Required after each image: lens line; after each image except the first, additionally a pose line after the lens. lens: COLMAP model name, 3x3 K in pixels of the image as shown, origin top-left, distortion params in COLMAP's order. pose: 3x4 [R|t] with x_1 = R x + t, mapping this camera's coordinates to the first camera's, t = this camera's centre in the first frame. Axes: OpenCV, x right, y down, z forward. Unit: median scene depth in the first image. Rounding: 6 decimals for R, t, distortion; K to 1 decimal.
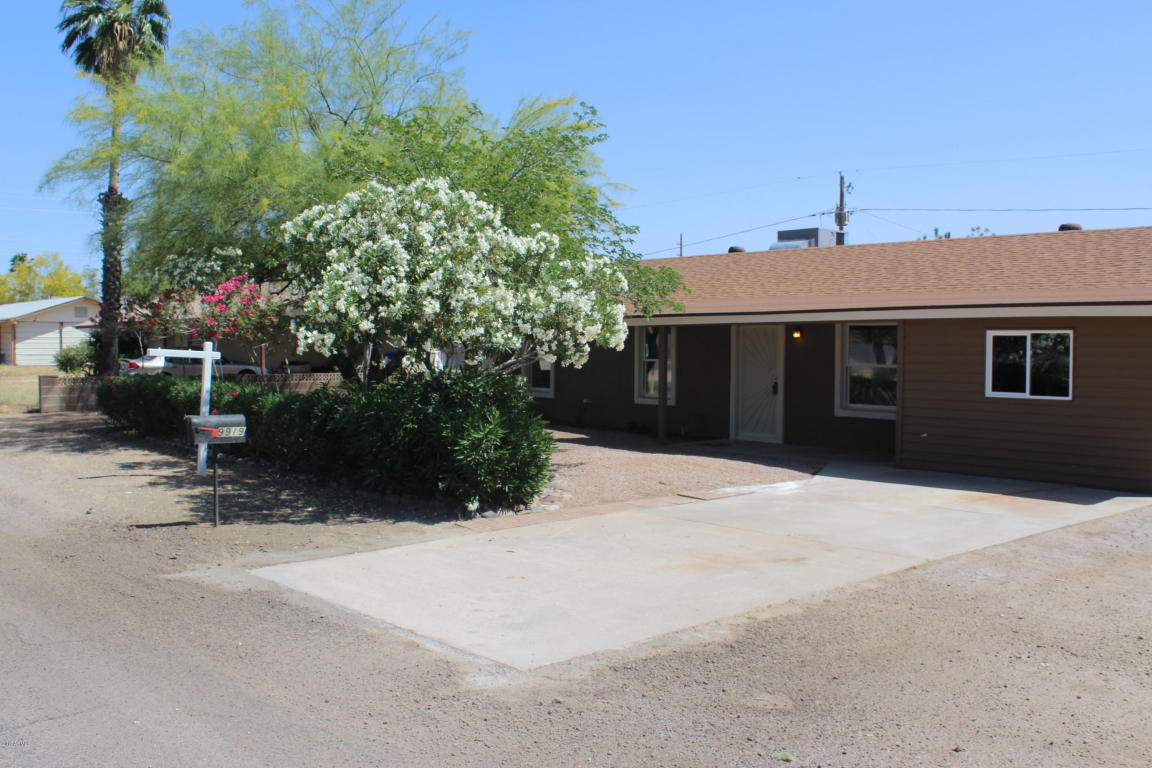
lens RADIAL K [[1180.4, 0, 576.0], [0, 1180.4, 384.0], [0, 0, 1]] dist [-0.147092, 0.180625]
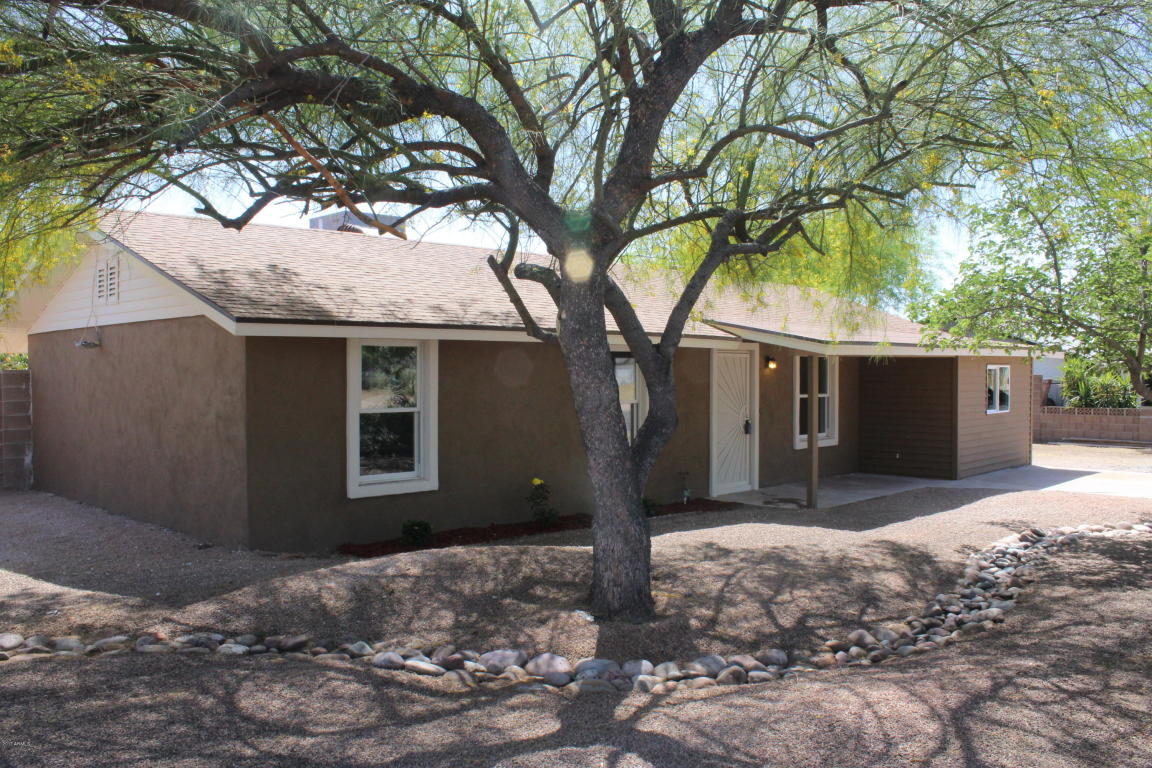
lens RADIAL K [[985.5, 0, 568.8], [0, 985.5, 386.6], [0, 0, 1]] dist [-0.165925, 0.161606]
pose [[-0.049324, -0.021941, 0.998542, -0.523915], [0.033092, 0.999174, 0.023590, -0.046191], [-0.998234, 0.034208, -0.048558, 1.127474]]
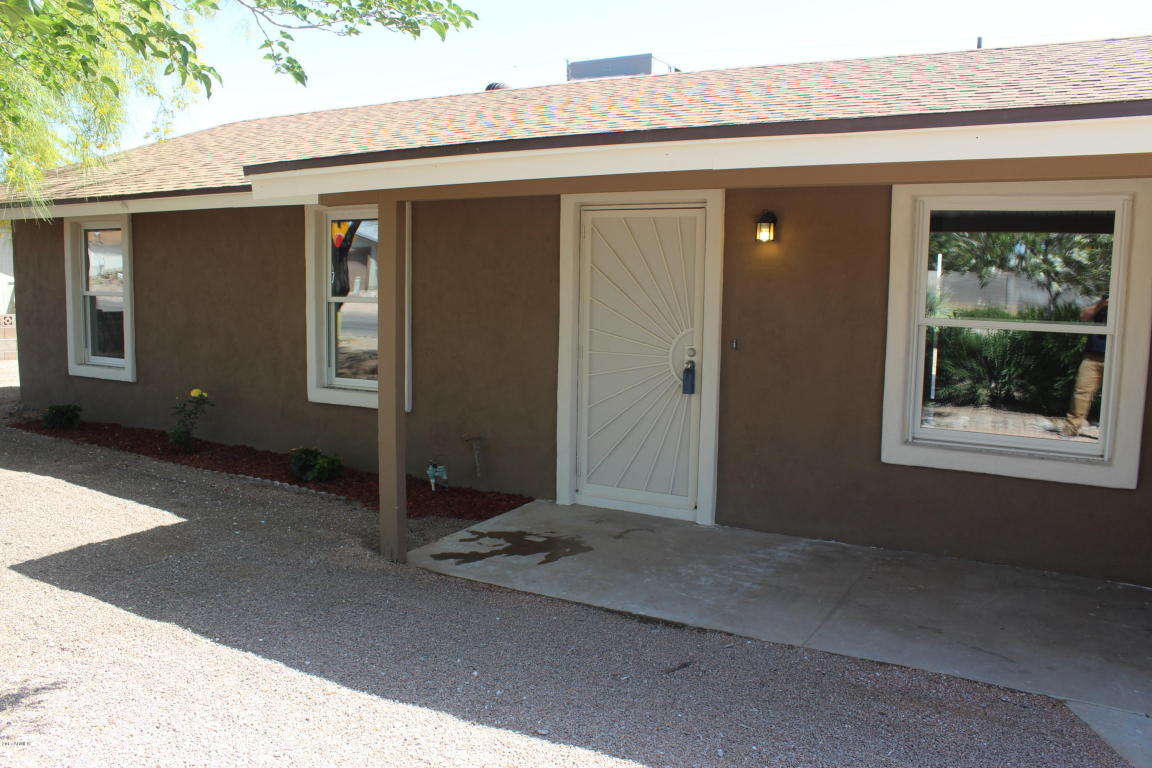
lens RADIAL K [[985.5, 0, 568.8], [0, 985.5, 386.6], [0, 0, 1]] dist [-0.165925, 0.161606]
pose [[0.952882, -0.024348, 0.302362, 0.035566], [-0.001536, 0.996373, 0.085073, -0.019884], [-0.303337, -0.081529, 0.949389, 0.689441]]
